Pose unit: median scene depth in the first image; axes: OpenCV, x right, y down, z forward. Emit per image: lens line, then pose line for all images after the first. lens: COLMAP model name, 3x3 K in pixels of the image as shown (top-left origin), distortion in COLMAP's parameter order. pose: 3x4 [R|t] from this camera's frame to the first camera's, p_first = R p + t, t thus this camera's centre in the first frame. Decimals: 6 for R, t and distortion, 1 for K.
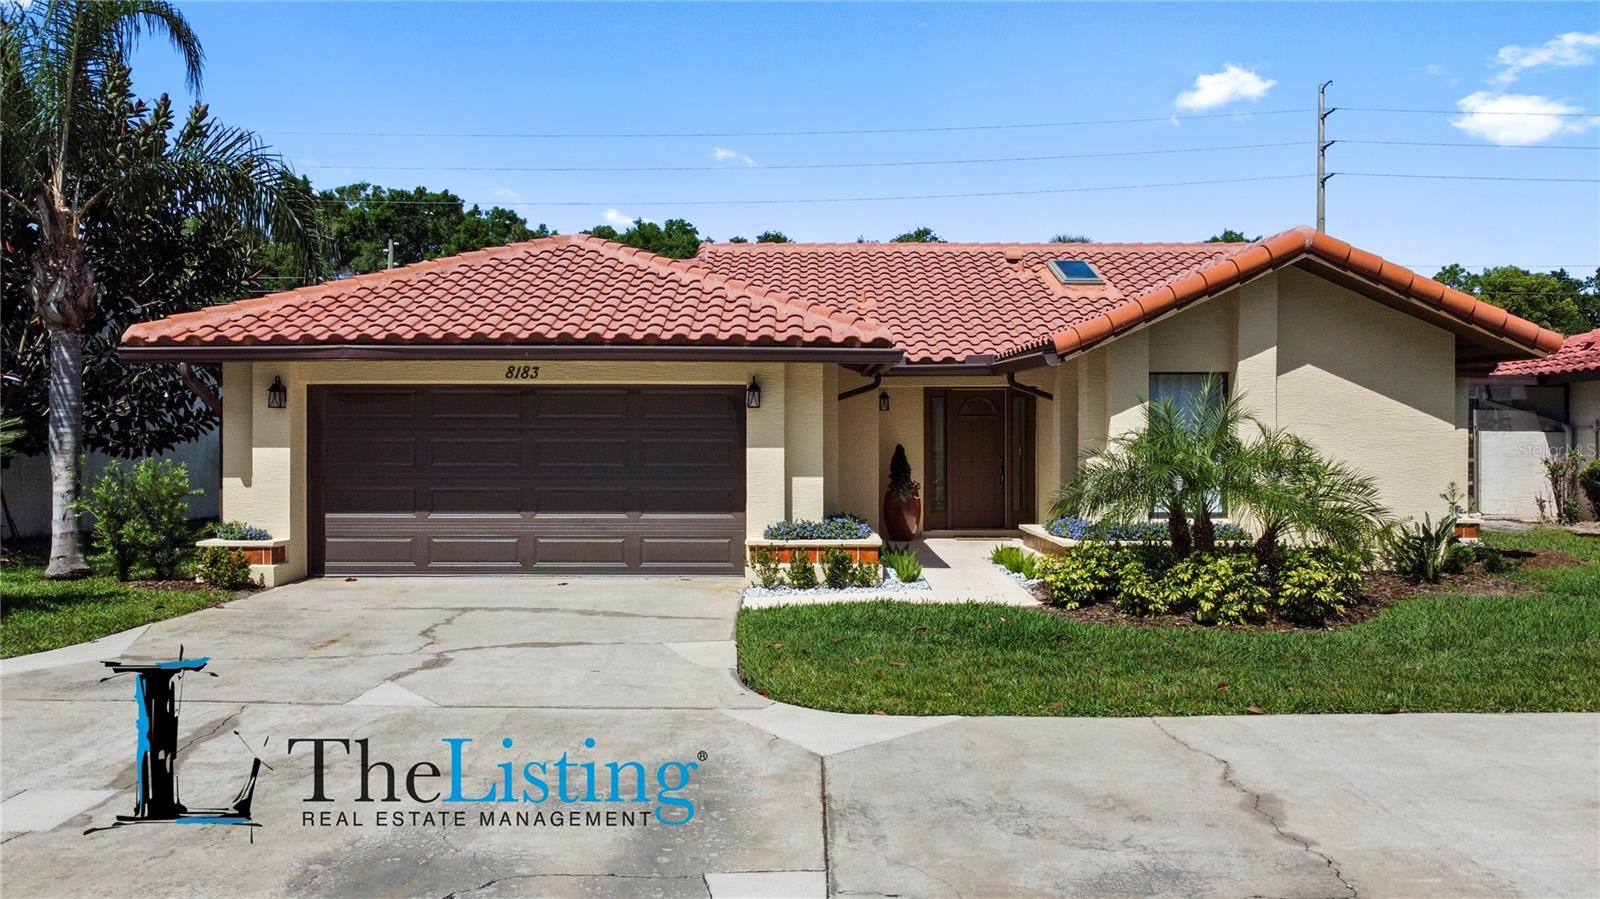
lens RADIAL K [[1123.0, 0, 787.0], [0, 1123.0, 497.5], [0, 0, 1]] dist [-0.006753, 0.001009]
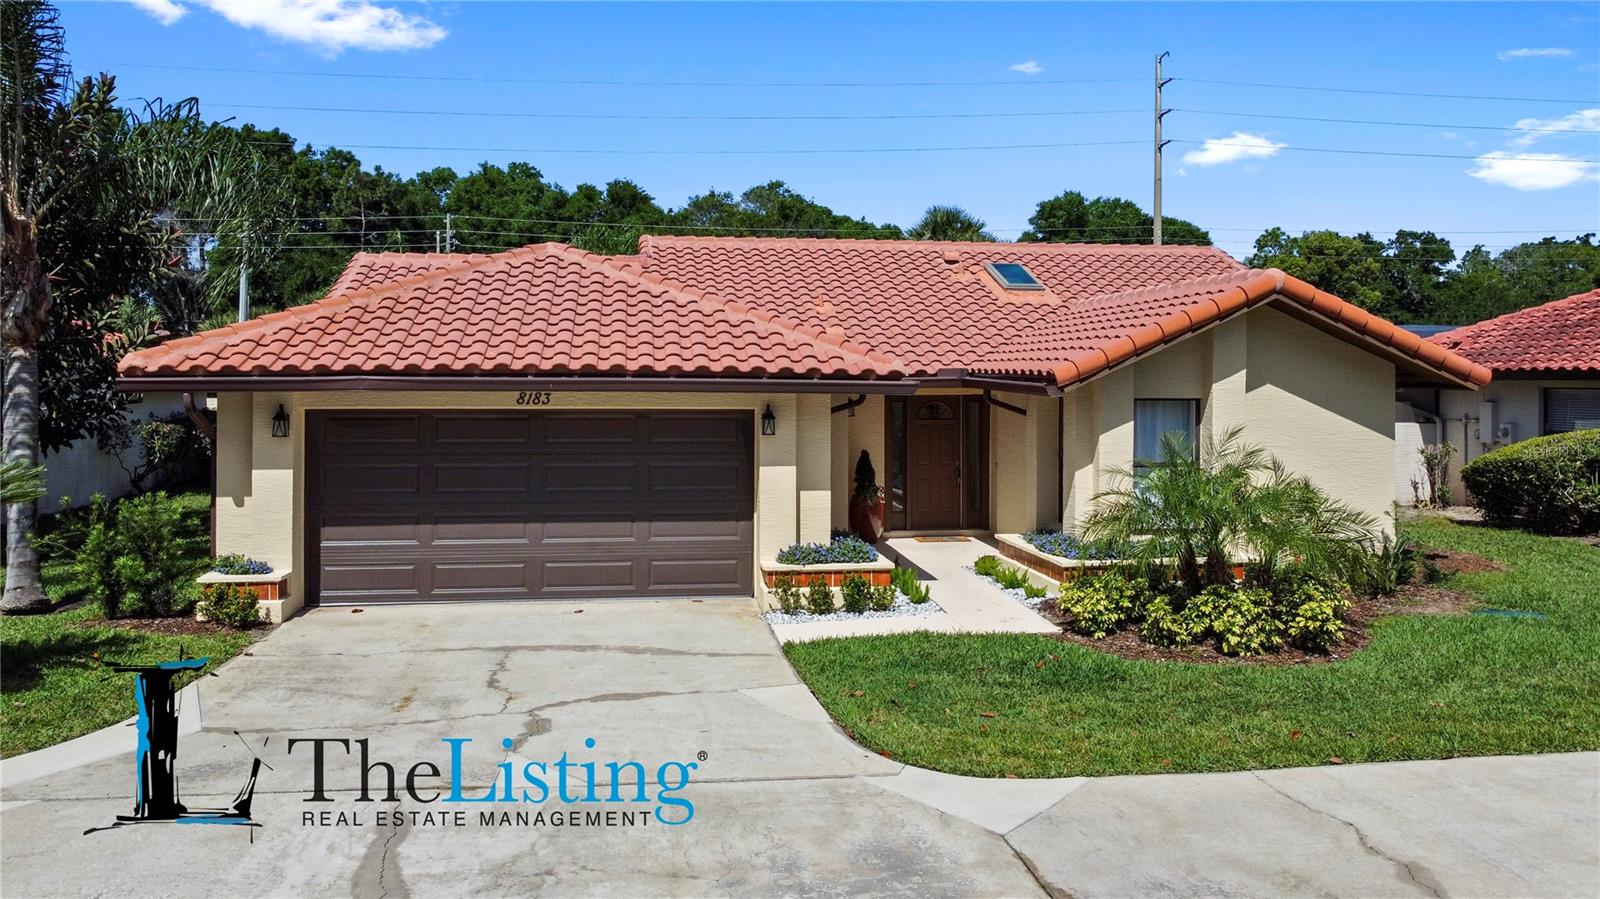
lens RADIAL K [[1130.9, 0, 800.0], [0, 1130.9, 449.5], [0, 0, 1]] dist [-0.002516, -0.003793]
pose [[0.991323, -0.003657, 0.131398, -0.141298], [0.004297, 0.999980, -0.004591, -0.064056], [-0.131379, 0.005116, 0.991319, -0.027813]]
